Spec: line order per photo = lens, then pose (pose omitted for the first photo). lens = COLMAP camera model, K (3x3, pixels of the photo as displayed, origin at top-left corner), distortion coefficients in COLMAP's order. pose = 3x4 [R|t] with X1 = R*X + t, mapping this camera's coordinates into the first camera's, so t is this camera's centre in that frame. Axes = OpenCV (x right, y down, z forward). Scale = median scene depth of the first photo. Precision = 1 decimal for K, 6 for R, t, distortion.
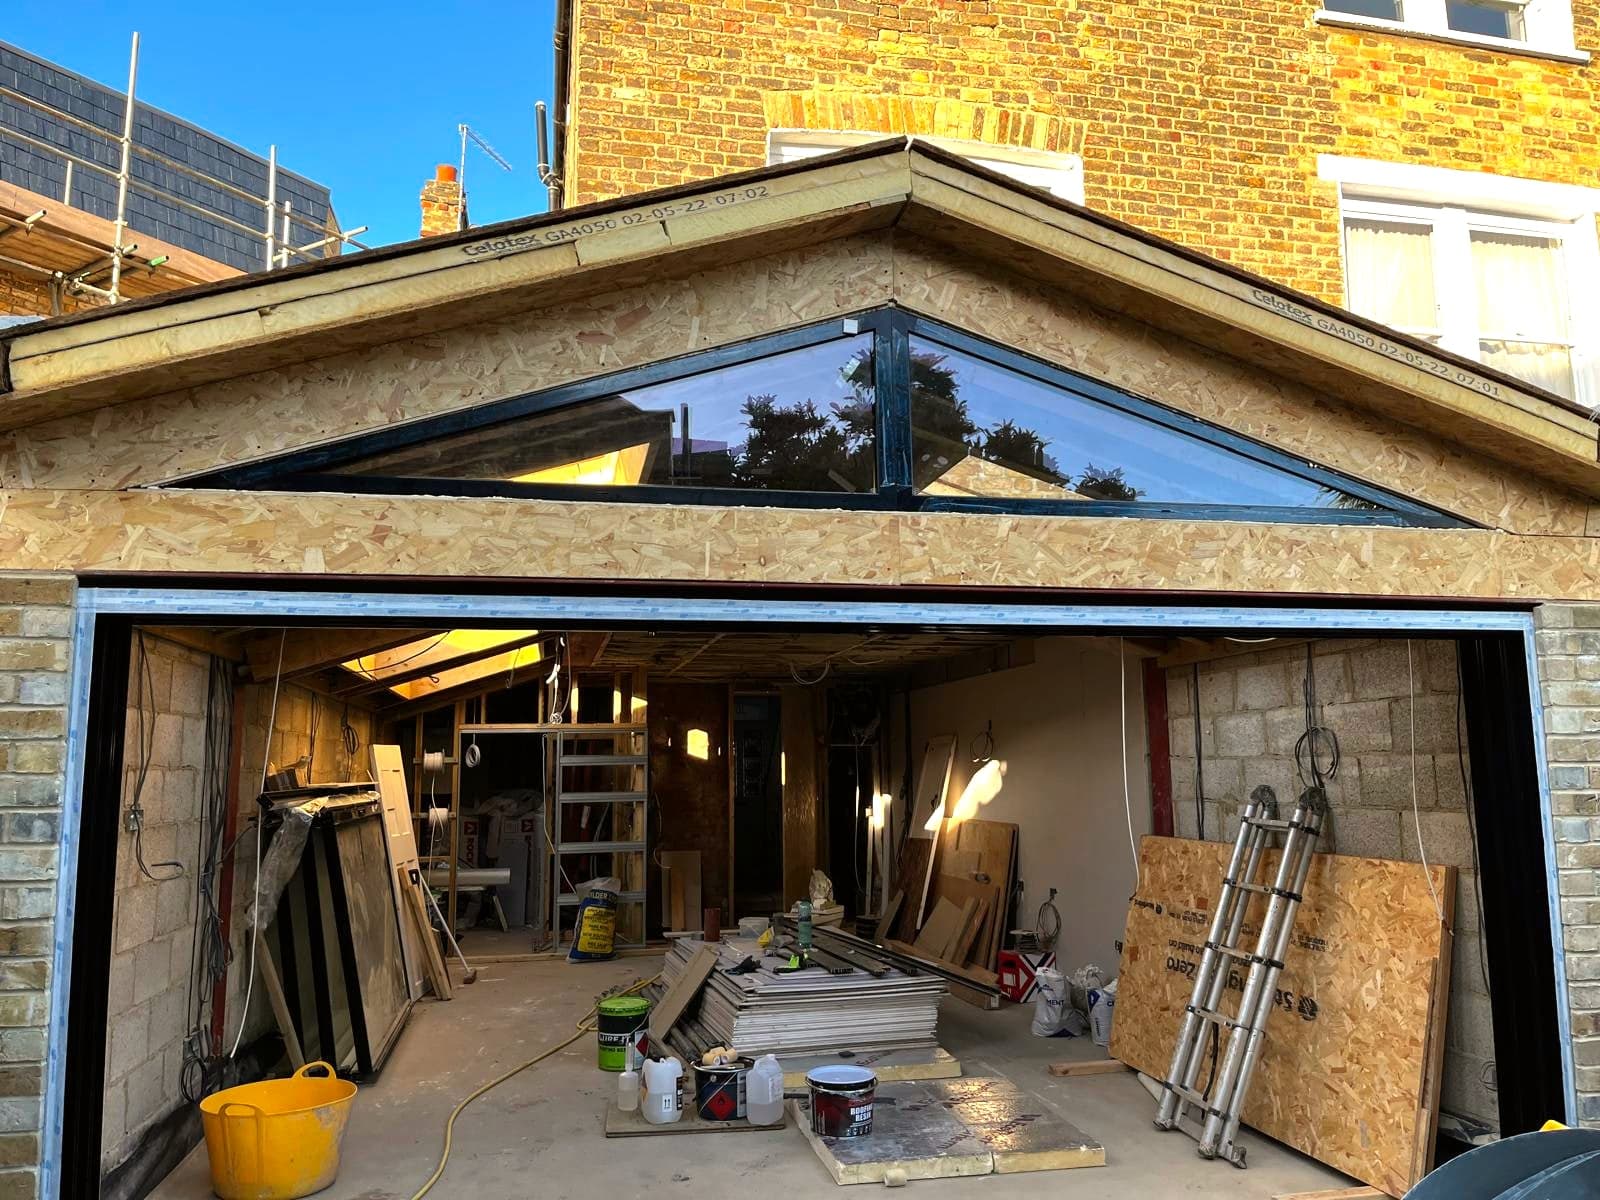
lens RADIAL K [[1227.6, 0, 800.0], [0, 1227.6, 600.0], [0, 0, 1]] dist [0.052029, -0.075171]
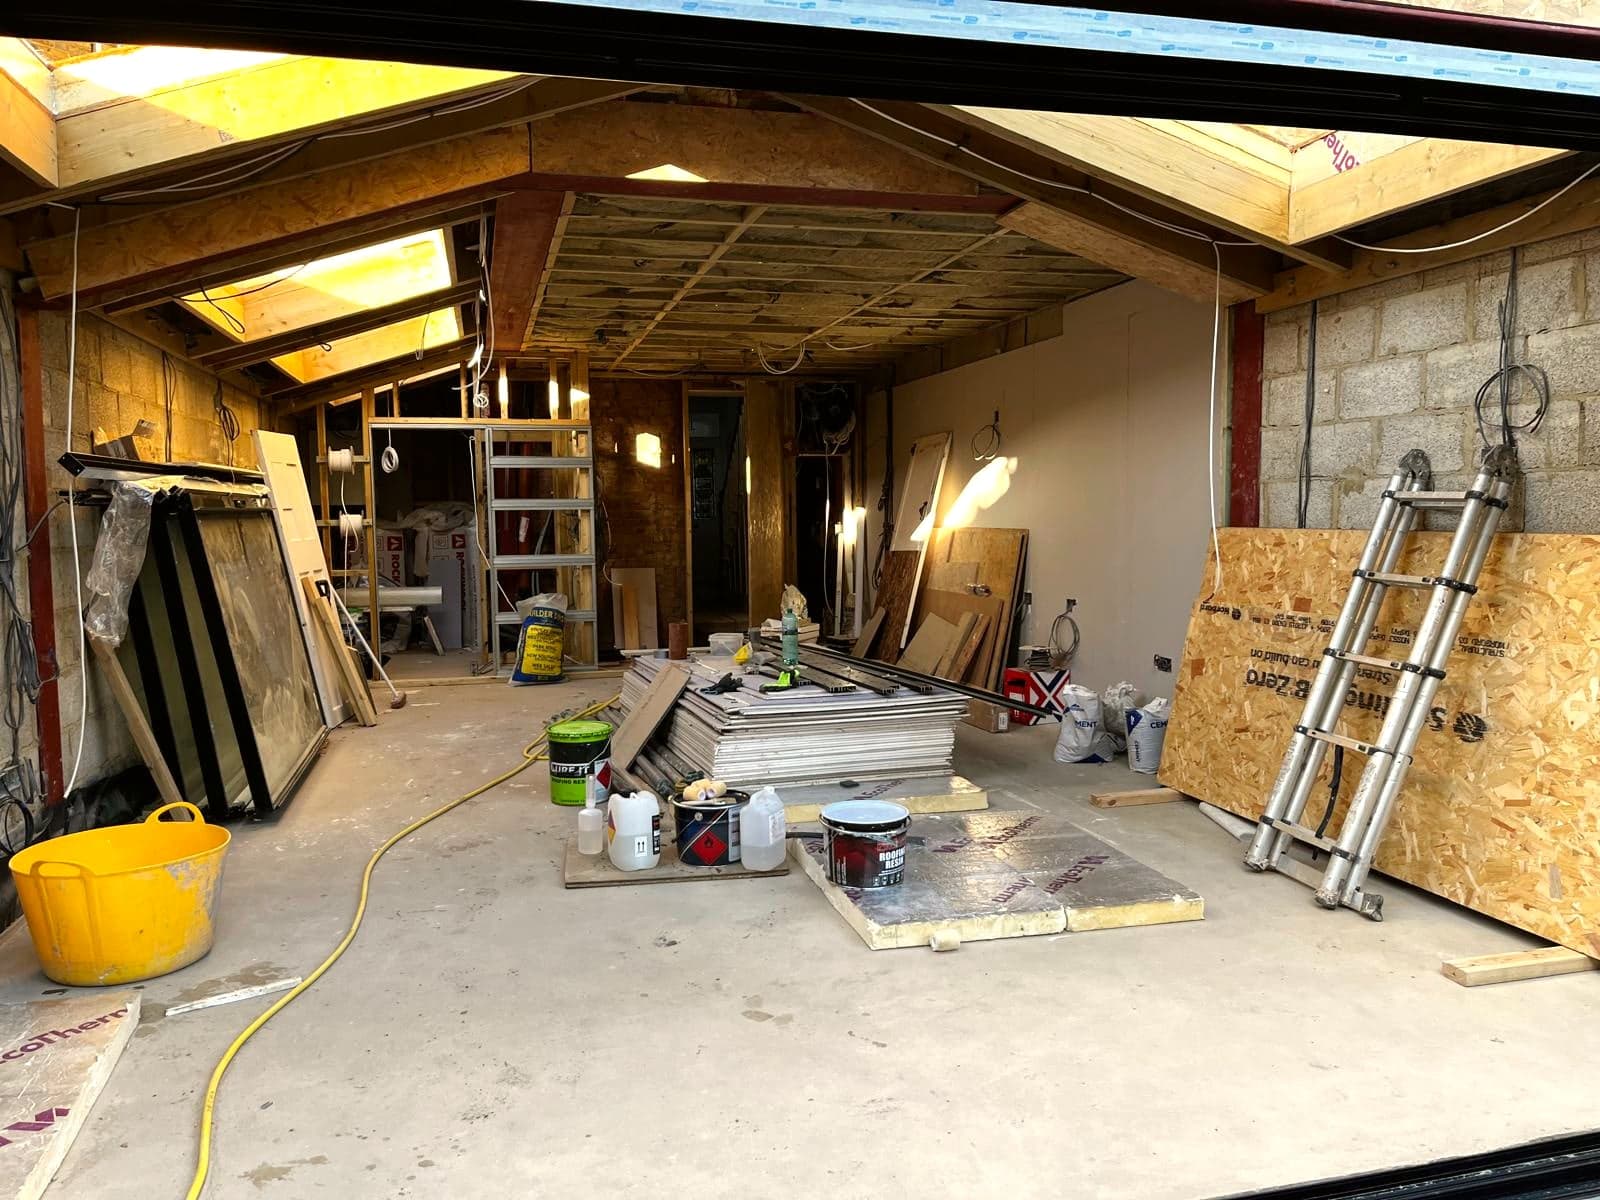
lens RADIAL K [[1220.3, 0, 796.3], [0, 1220.3, 633.5], [0, 0, 1]] dist [0.061484, -0.120911]
pose [[0.998882, -0.002708, 0.047204, -0.035835], [-0.008549, 0.971559, 0.236643, 0.069661], [-0.046503, -0.236782, 0.970449, 0.212125]]
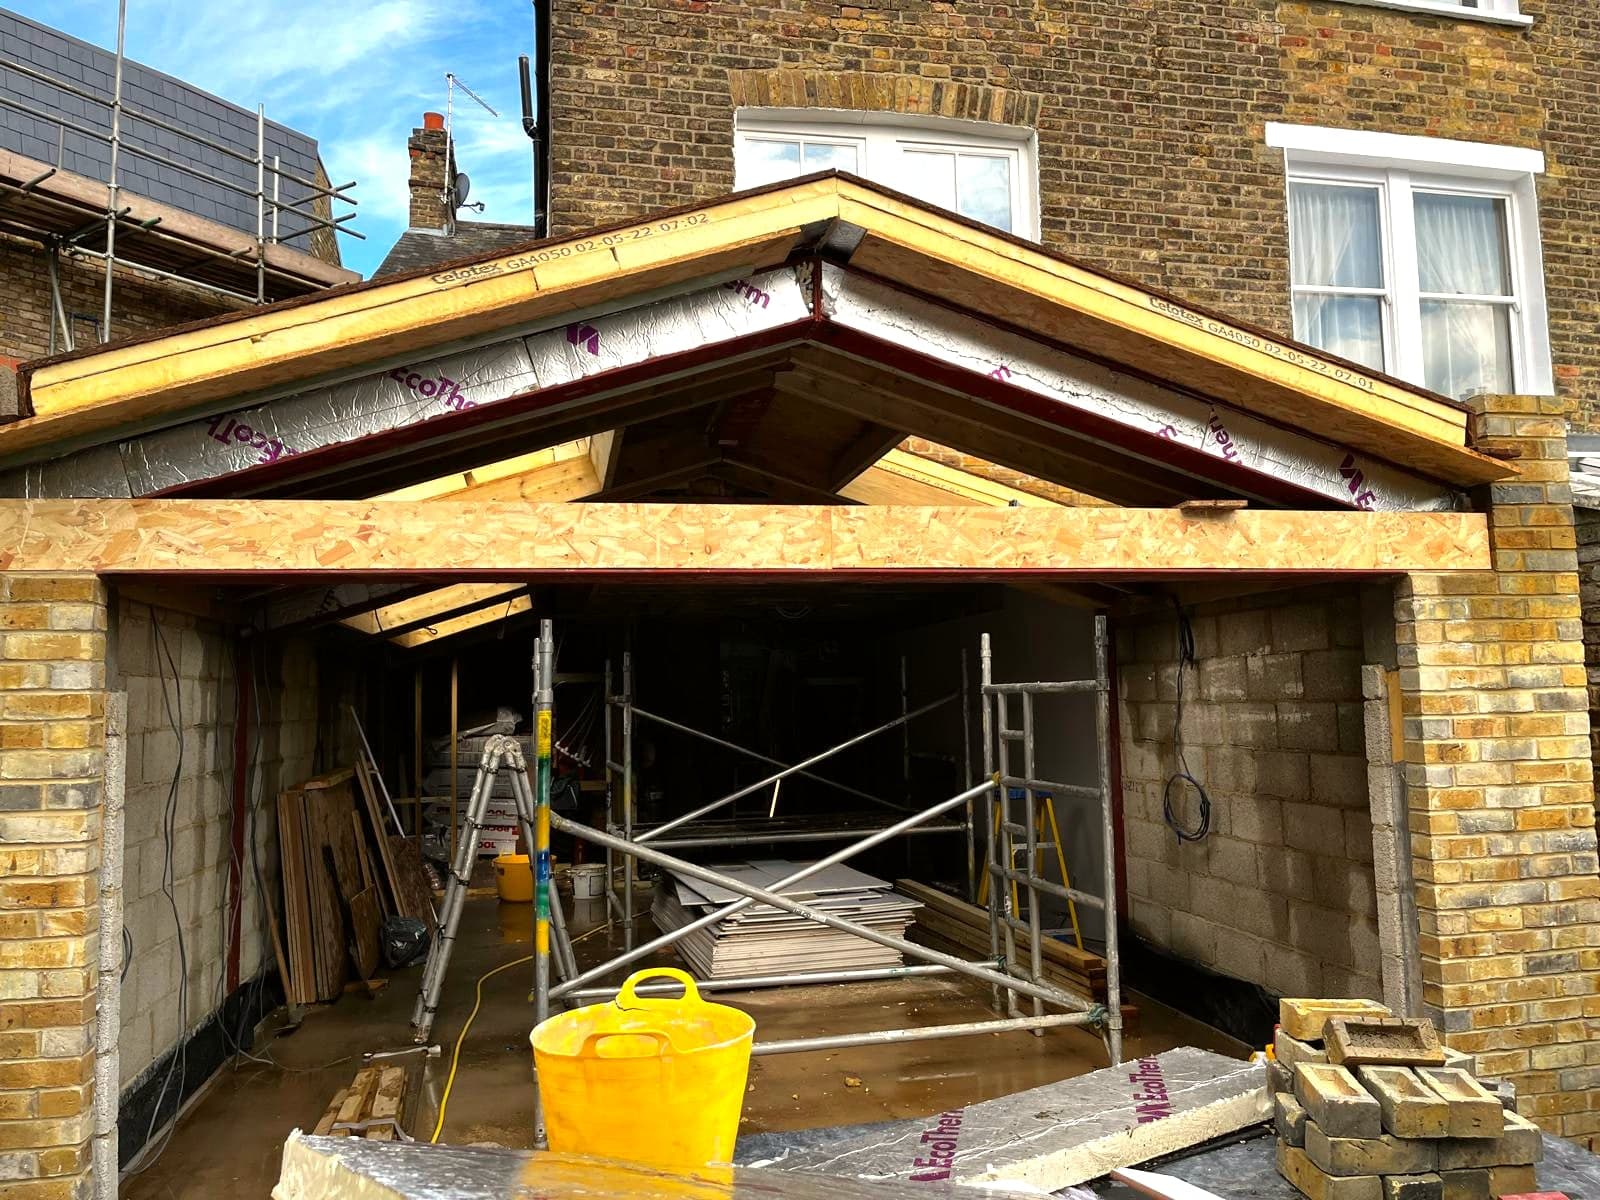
lens RADIAL K [[1222.4, 0, 808.6], [0, 1222.4, 588.2], [0, 0, 1]] dist [0.054856, -0.071533]
pose [[0.999932, -0.010452, 0.005174, 0.026196], [0.010198, 0.998842, 0.047021, -0.022761], [-0.005660, -0.046965, 0.998881, -0.056920]]
